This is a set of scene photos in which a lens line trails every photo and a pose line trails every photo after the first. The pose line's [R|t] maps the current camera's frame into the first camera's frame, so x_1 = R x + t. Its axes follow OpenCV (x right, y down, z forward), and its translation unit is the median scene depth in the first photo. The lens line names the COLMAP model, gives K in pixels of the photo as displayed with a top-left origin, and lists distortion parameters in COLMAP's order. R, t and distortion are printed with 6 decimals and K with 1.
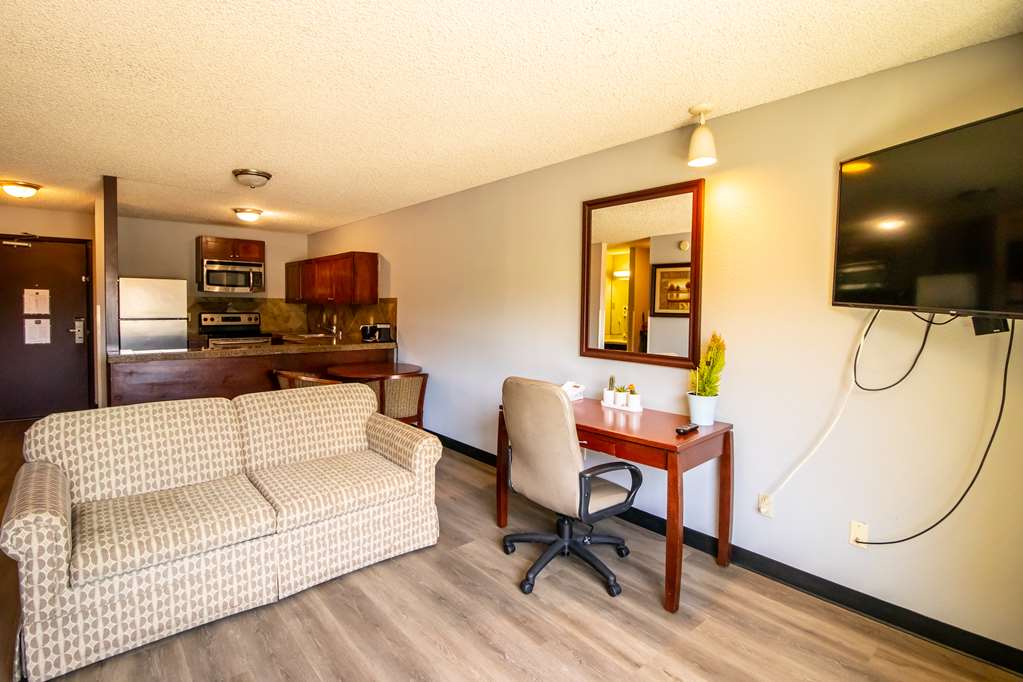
lens RADIAL K [[516.2, 0, 515.1], [0, 516.2, 318.6], [0, 0, 1]] dist [0.001192, -0.016491]
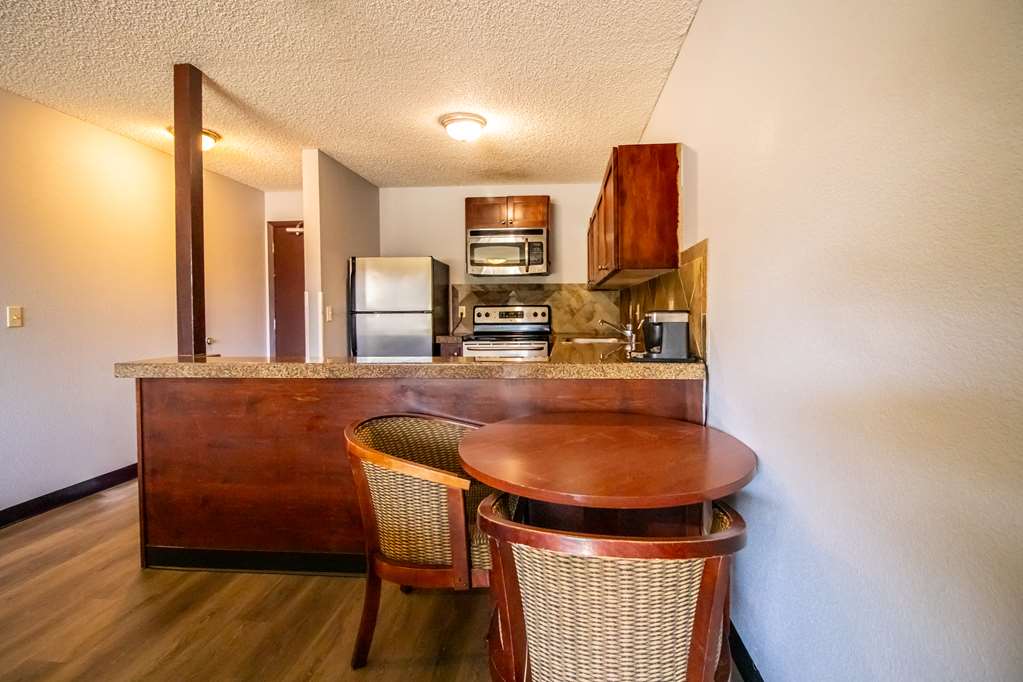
lens RADIAL K [[496.6, 0, 526.8], [0, 496.6, 326.5], [0, 0, 1]] dist [0.001607, -0.012987]
pose [[0.709733, 0.003553, -0.704462, -0.062331], [-0.004407, 0.999990, 0.000603, 0.017001], [0.704457, 0.002677, 0.709742, 0.550468]]
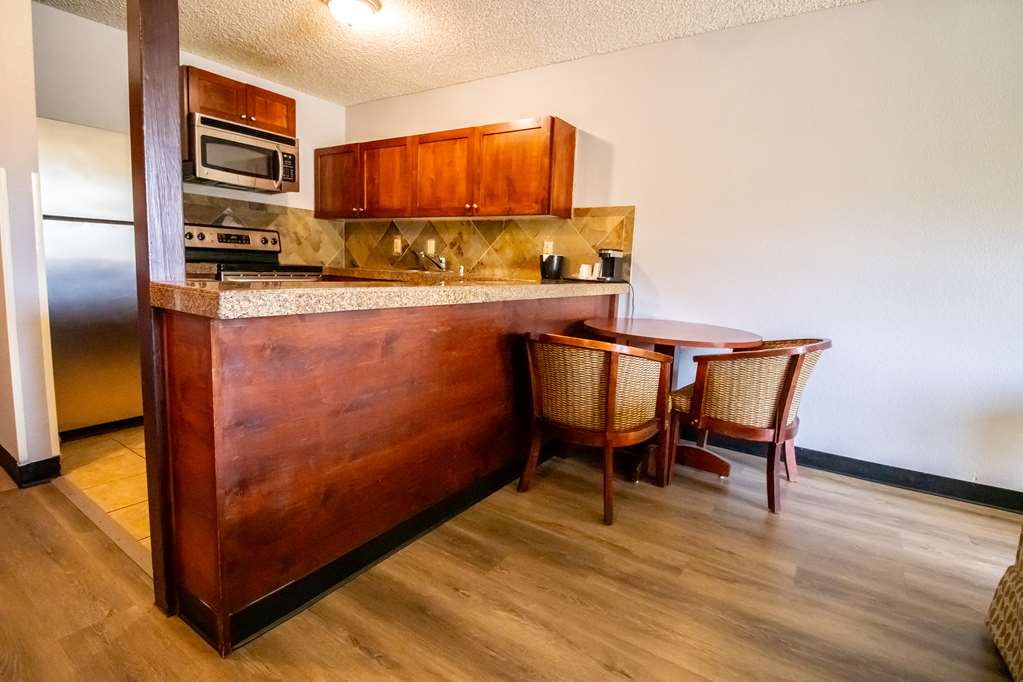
lens RADIAL K [[496.6, 0, 526.8], [0, 496.6, 326.5], [0, 0, 1]] dist [0.001607, -0.012987]
pose [[0.956891, -0.005142, 0.290400, -0.416453], [-0.025189, 0.994607, 0.100610, 0.033993], [-0.289351, -0.103588, 0.951601, 0.407060]]
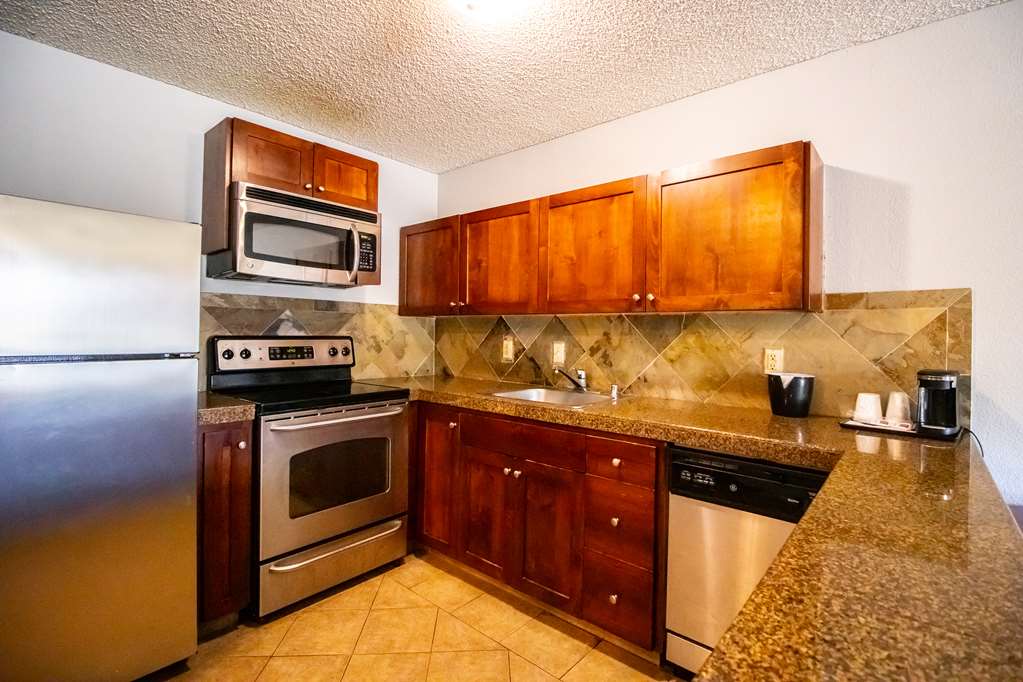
lens RADIAL K [[476.6, 0, 523.2], [0, 476.6, 329.7], [0, 0, 1]] dist [0.001024, -0.012236]
pose [[0.986801, 0.001960, 0.161925, -0.446575], [0.002520, 0.999620, -0.027458, -0.006206], [-0.161917, 0.027504, 0.986421, 0.628258]]
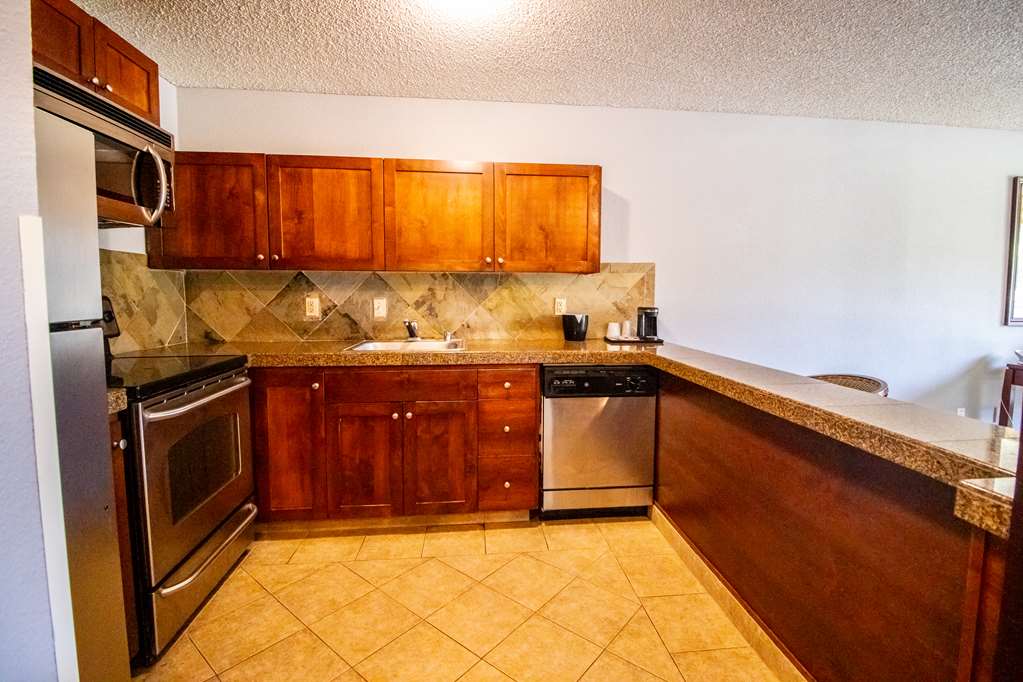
lens RADIAL K [[476.6, 0, 523.2], [0, 476.6, 329.7], [0, 0, 1]] dist [0.001024, -0.012236]
pose [[0.555770, -0.075811, 0.827872, -0.631096], [0.024280, 0.996889, 0.074989, -0.006976], [-0.830982, -0.021576, 0.555881, 0.676367]]
